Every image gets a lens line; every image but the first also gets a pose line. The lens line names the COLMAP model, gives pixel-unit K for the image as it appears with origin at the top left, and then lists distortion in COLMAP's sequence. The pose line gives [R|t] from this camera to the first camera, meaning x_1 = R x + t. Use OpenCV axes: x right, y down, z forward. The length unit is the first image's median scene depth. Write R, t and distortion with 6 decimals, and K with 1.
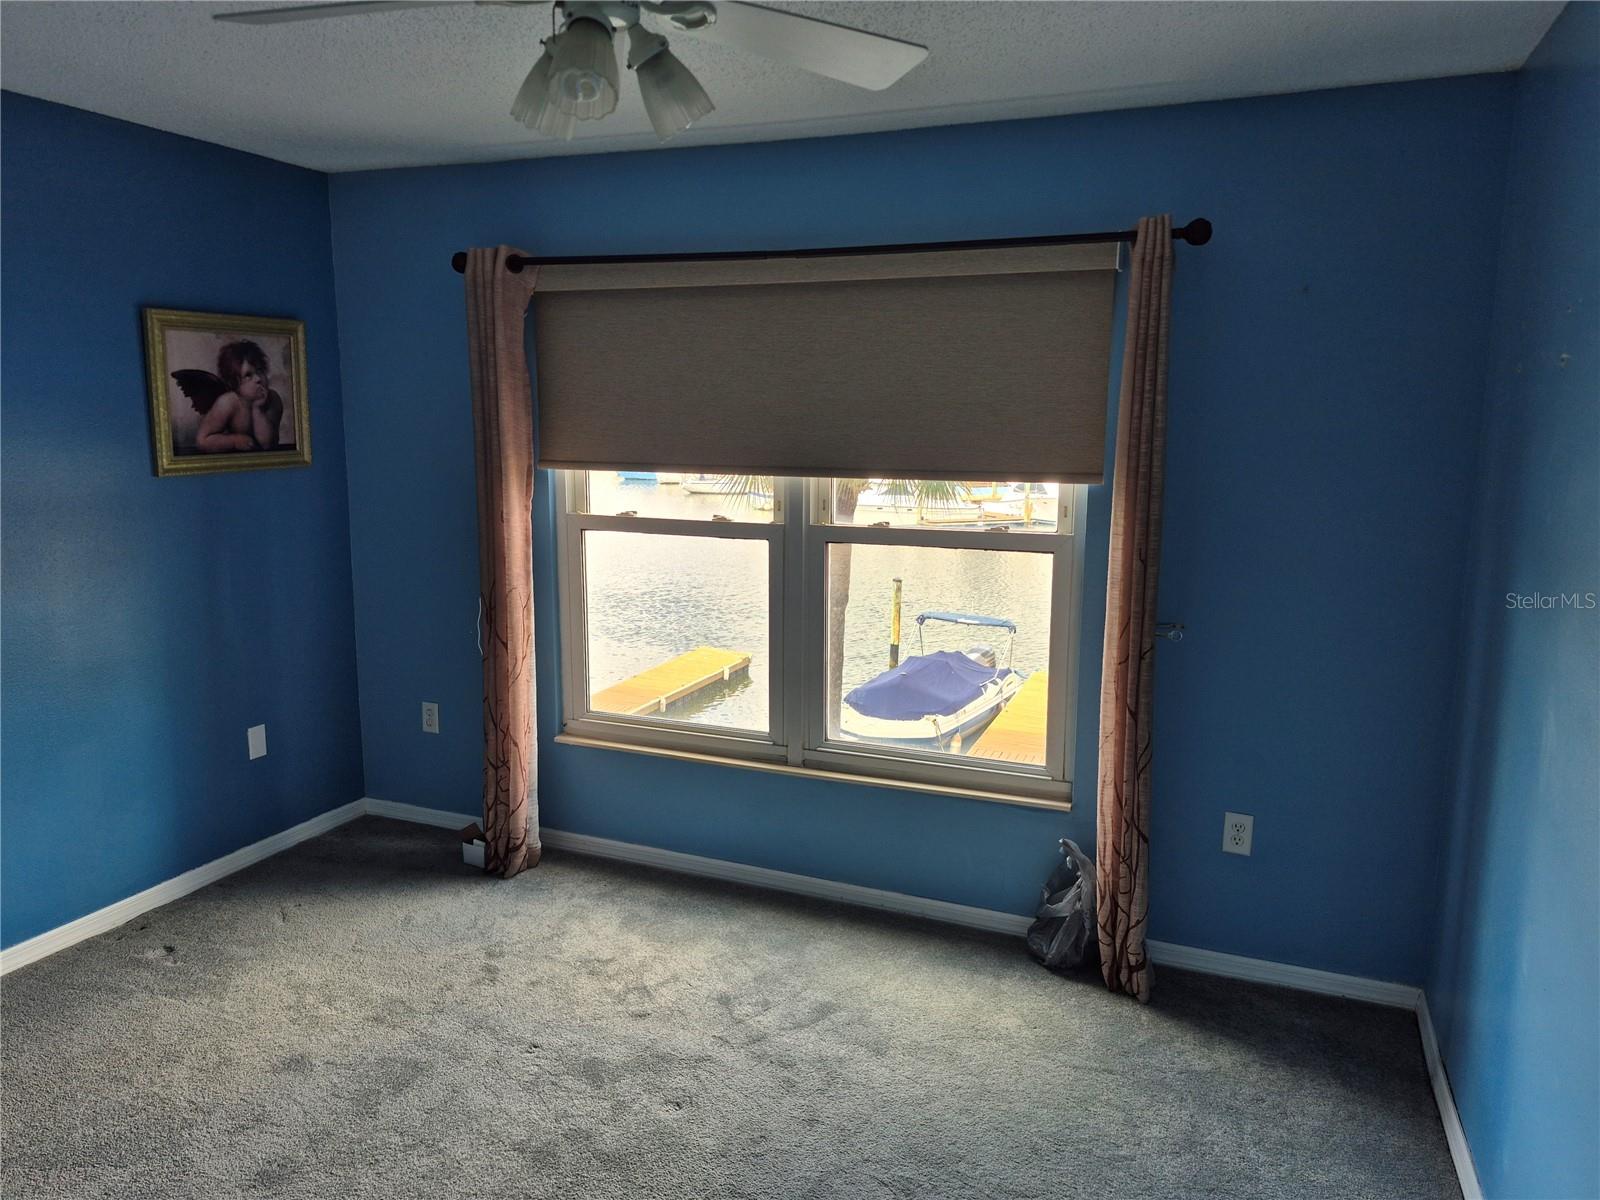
lens RADIAL K [[1121.8, 0, 789.7], [0, 1121.8, 588.6], [0, 0, 1]] dist [0.071190, -0.075572]
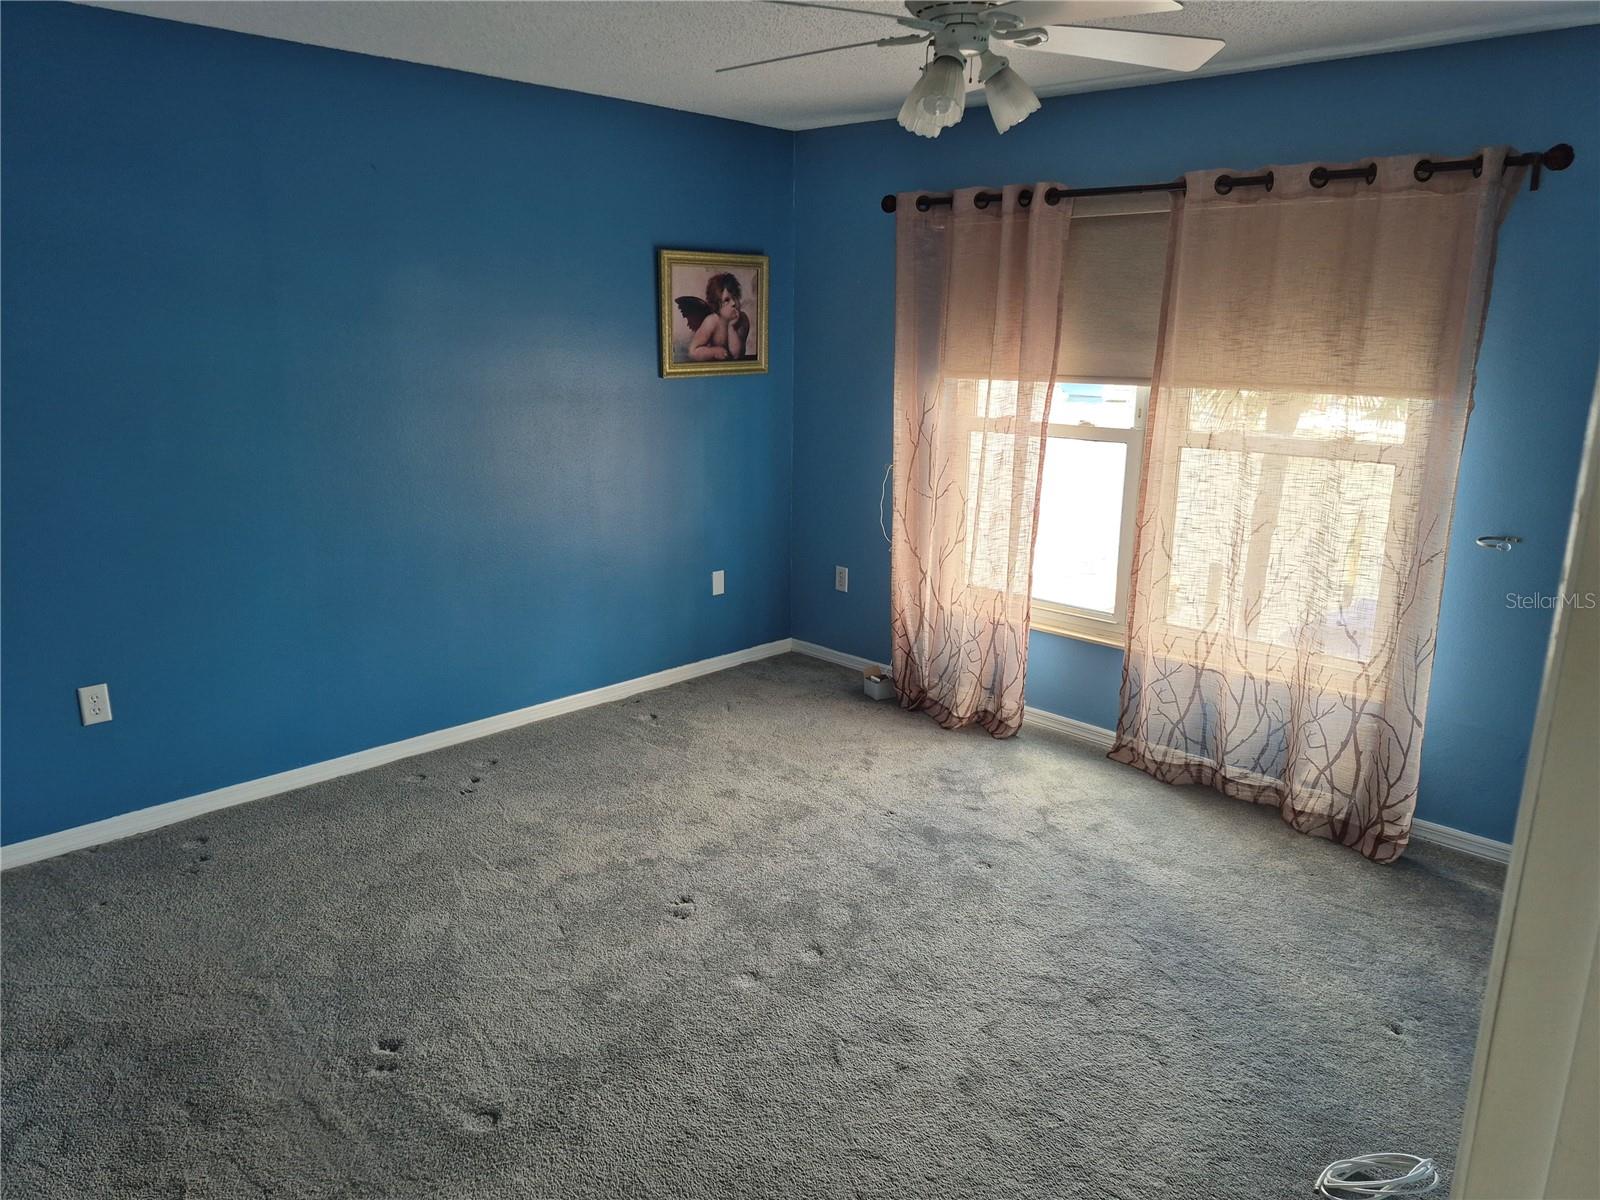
lens RADIAL K [[1121.8, 0, 806.9], [0, 1121.8, 593.2], [0, 0, 1]] dist [0.071190, -0.075572]
pose [[0.931036, 0.088752, -0.353970, 0.111647], [-0.061352, 0.994237, 0.087917, 0.030412], [0.359733, -0.060137, 0.931115, -0.219851]]
